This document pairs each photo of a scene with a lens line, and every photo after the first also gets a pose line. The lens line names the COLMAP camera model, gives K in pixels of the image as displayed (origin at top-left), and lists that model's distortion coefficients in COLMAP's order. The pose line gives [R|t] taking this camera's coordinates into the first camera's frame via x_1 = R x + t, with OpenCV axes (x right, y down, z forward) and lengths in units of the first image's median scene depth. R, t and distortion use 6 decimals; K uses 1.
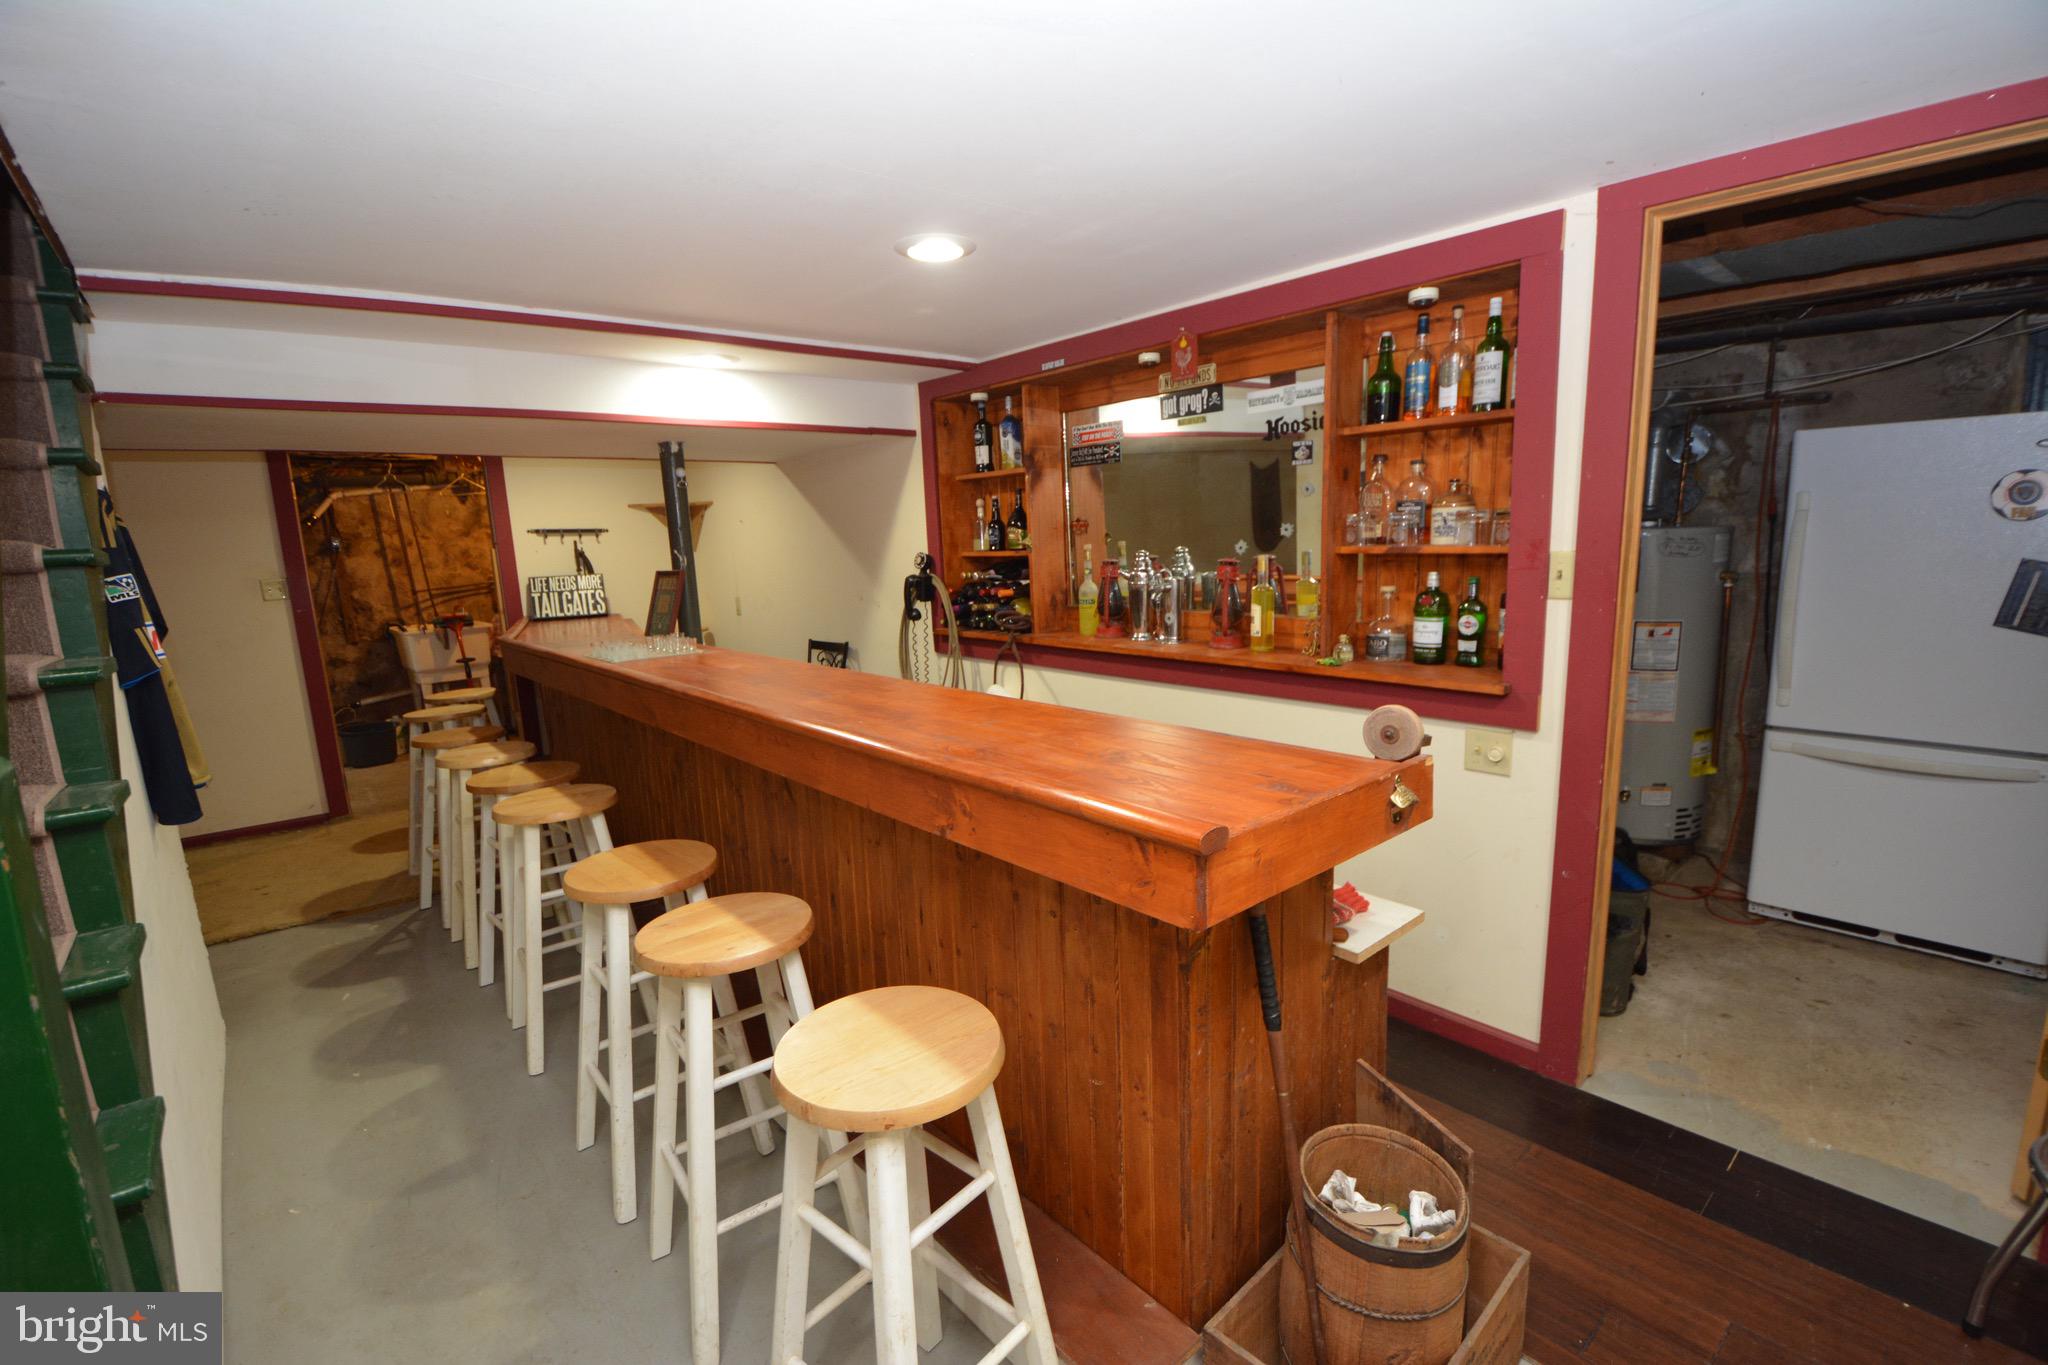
lens RADIAL K [[898.3, 0, 1022.1], [0, 898.3, 684.6], [0, 0, 1]] dist [0.002388, -0.015945]
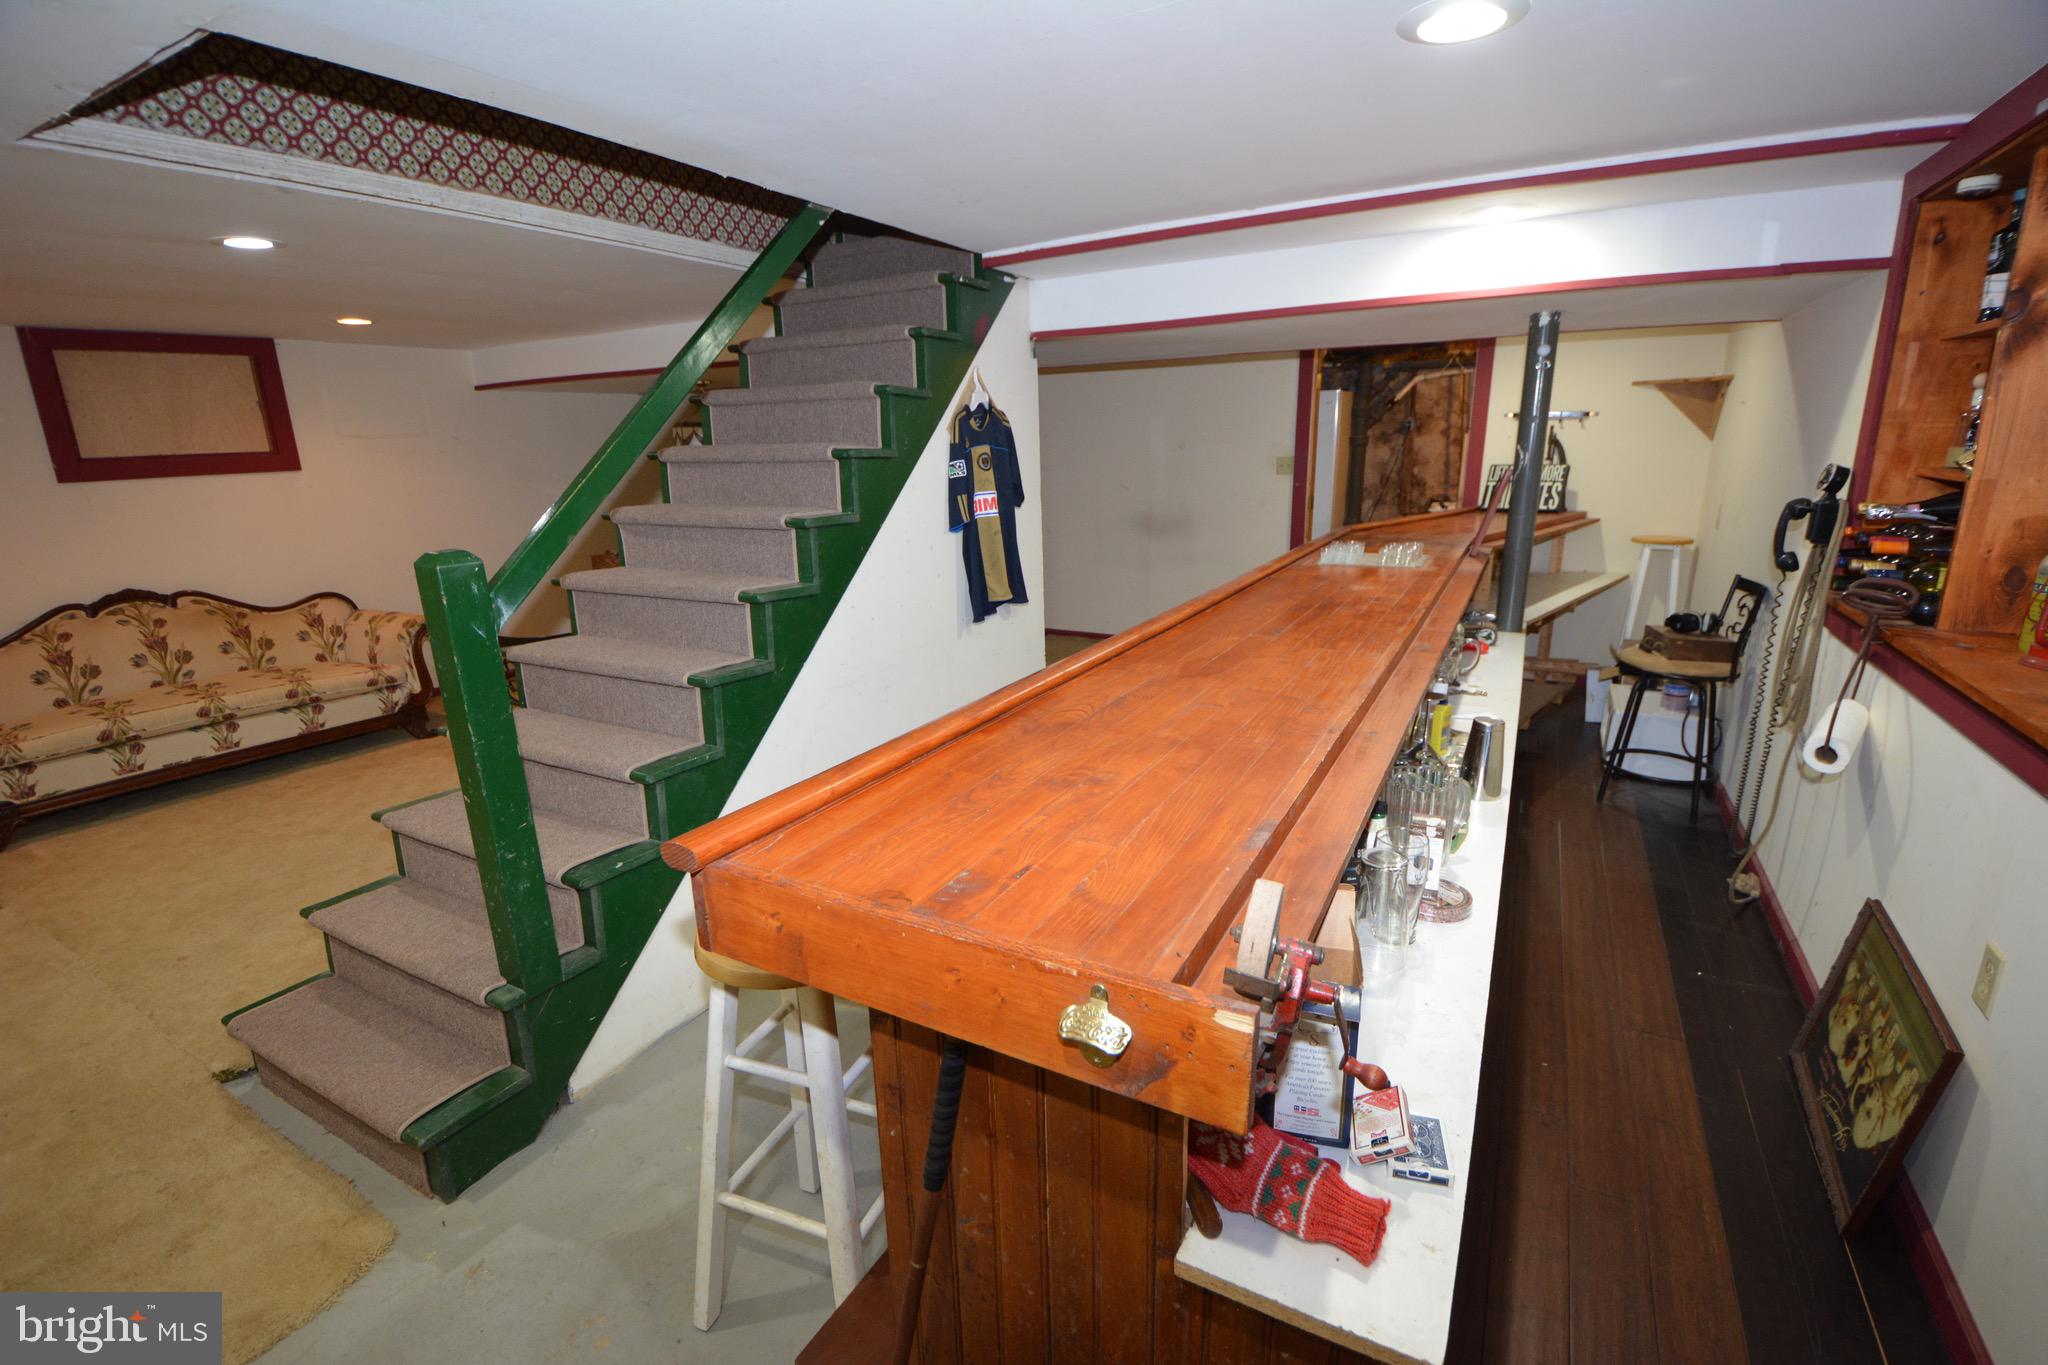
lens RADIAL K [[898.3, 0, 1027.5], [0, 898.3, 691.6], [0, 0, 1]] dist [0.002388, -0.015945]
pose [[0.348678, 0.278690, -0.894849, 0.177187], [-0.146921, 0.959217, 0.241489, -0.039145], [0.925655, 0.047270, 0.375404, 0.164683]]
